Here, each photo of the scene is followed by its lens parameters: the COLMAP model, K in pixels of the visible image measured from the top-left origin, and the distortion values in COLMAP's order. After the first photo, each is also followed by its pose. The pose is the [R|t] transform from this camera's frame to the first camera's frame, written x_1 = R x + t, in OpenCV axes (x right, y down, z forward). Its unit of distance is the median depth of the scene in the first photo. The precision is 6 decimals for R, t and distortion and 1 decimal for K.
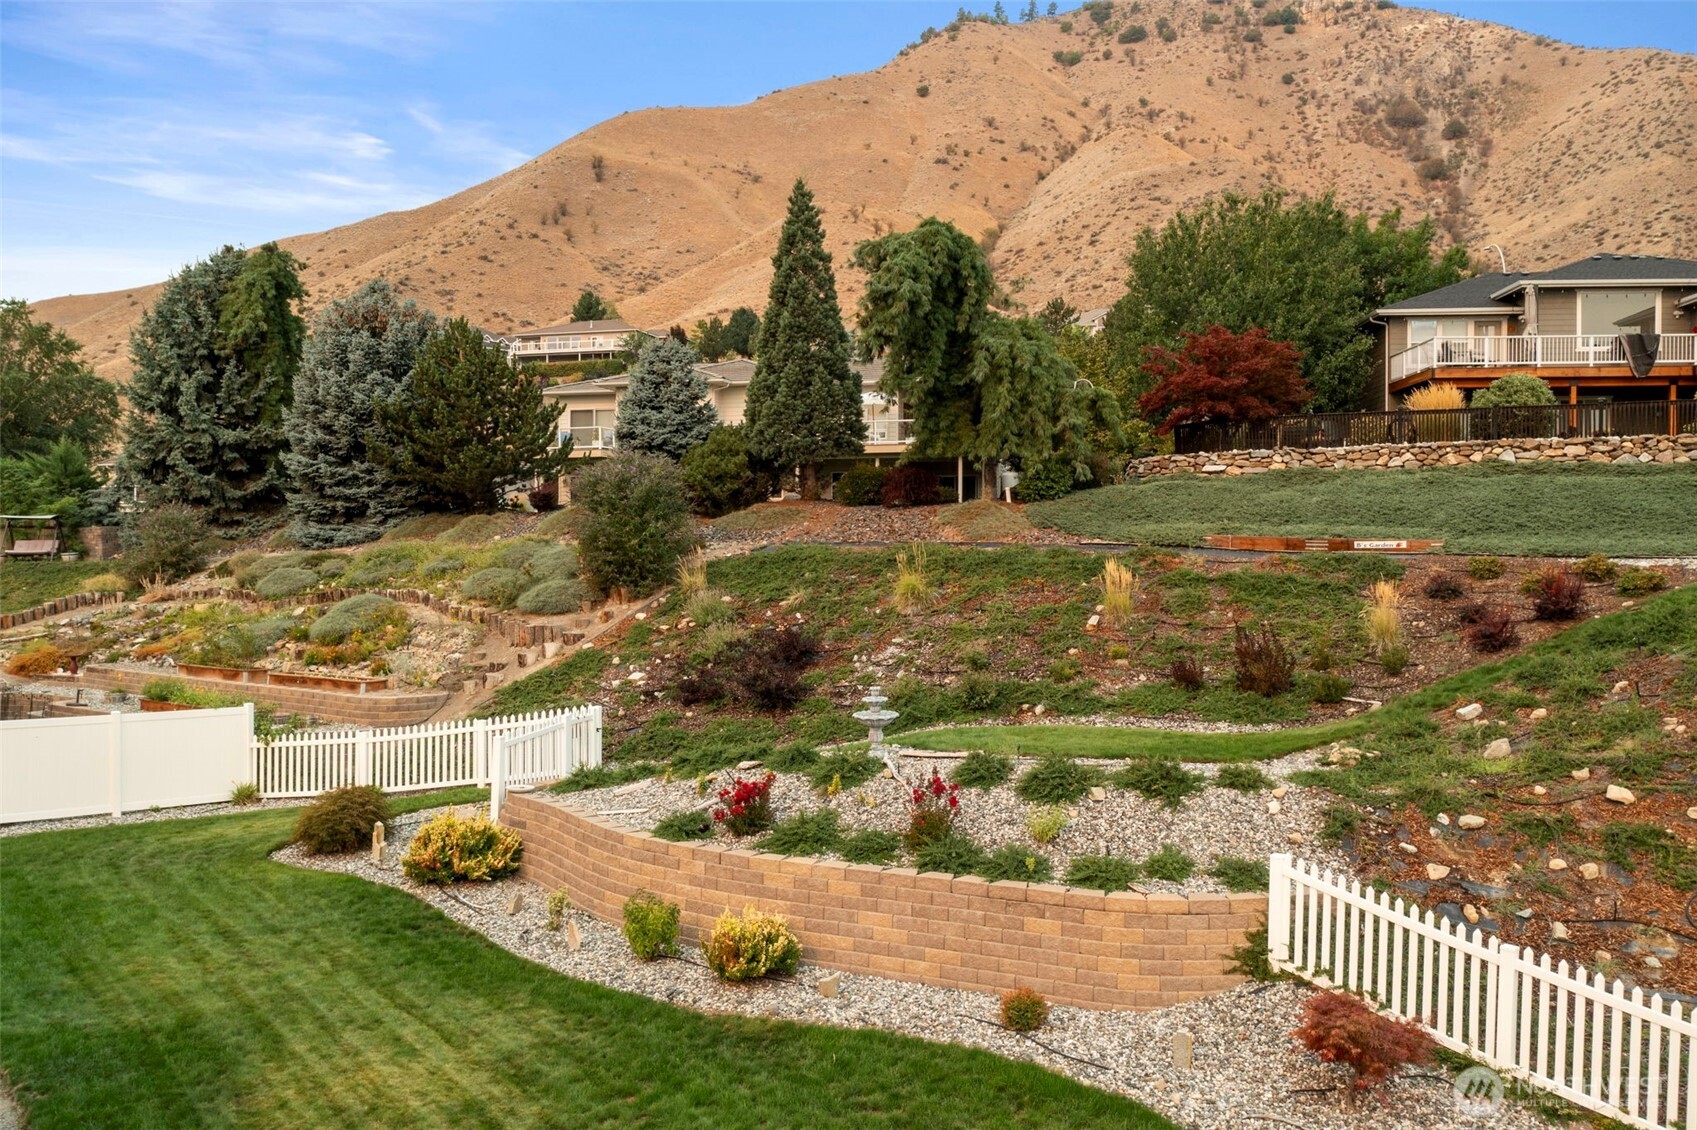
lens RADIAL K [[1340.7, 0, 848.5], [0, 1340.7, 565.0], [0, 0, 1]] dist [-0.010428, -0.000171]
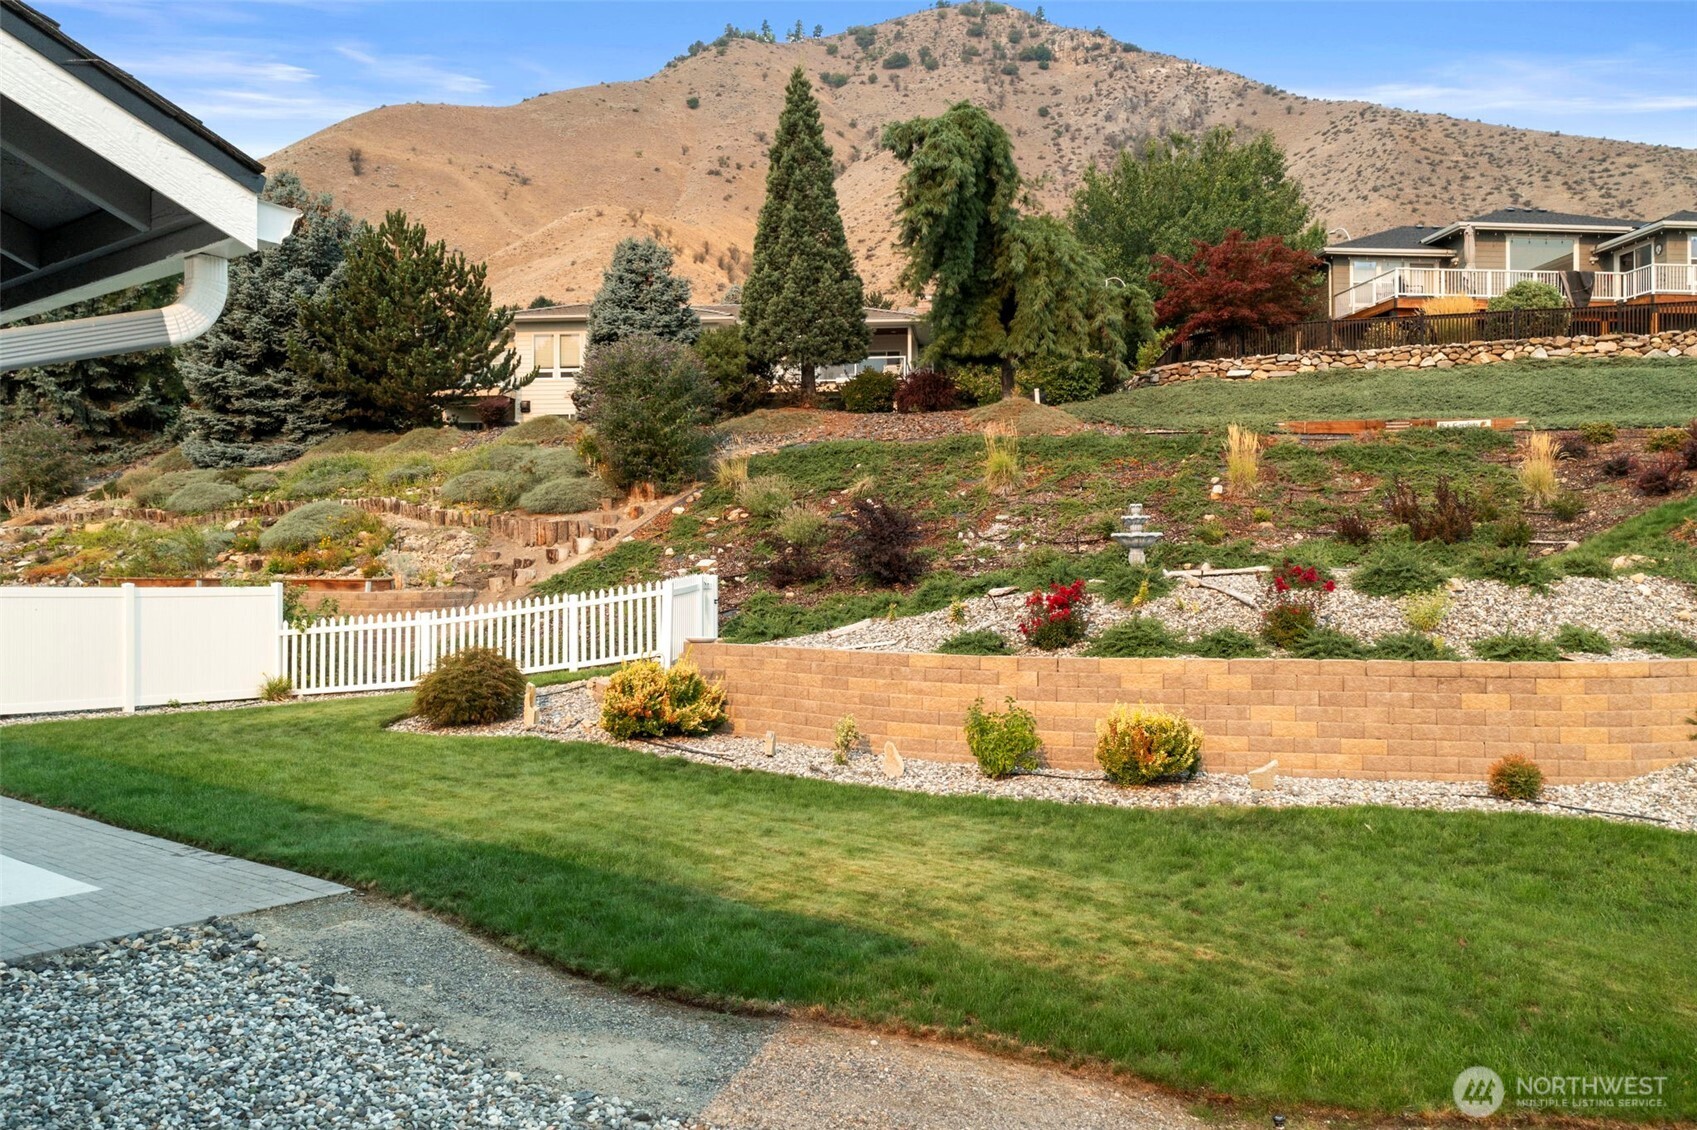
lens RADIAL K [[1343.4, 0, 853.4], [0, 1343.4, 566.7], [0, 0, 1]] dist [-0.022737, 0.013673]
pose [[0.983183, -0.004203, 0.182576, -0.170827], [0.006736, 0.999889, -0.013255, 0.074230], [-0.182500, 0.014262, 0.983102, 0.076047]]
